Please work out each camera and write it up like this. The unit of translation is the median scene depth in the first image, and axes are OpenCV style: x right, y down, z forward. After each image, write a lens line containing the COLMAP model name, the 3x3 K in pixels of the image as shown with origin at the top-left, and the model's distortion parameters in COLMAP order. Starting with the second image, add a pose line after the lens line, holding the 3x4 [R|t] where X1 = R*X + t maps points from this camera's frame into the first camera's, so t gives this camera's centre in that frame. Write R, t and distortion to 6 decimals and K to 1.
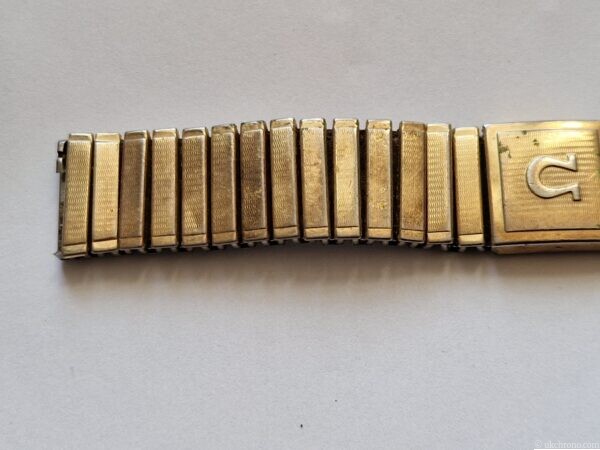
lens RADIAL K [[400.5, 0, 300.0], [0, 400.5, 226.1], [0, 0, 1]] dist [-0.032936, -0.004547]
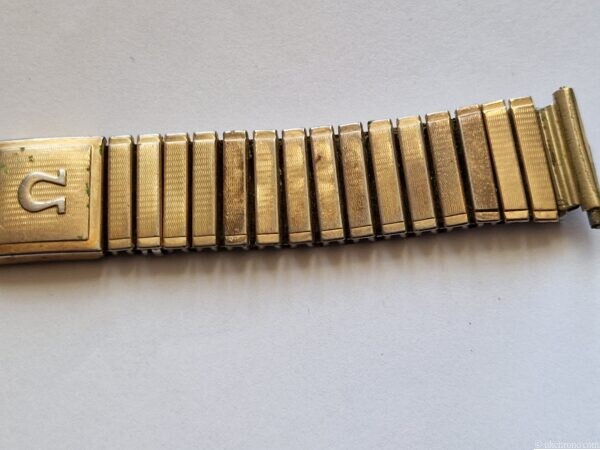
lens RADIAL K [[400.5, 0, 300.1], [0, 400.5, 227.8], [0, 0, 1]] dist [-0.032936, -0.004547]
pose [[0.997651, -0.001806, -0.068484, 1.384461], [0.001867, 0.999998, 0.000835, -0.025762], [0.068483, -0.000961, 0.997652, -0.003096]]
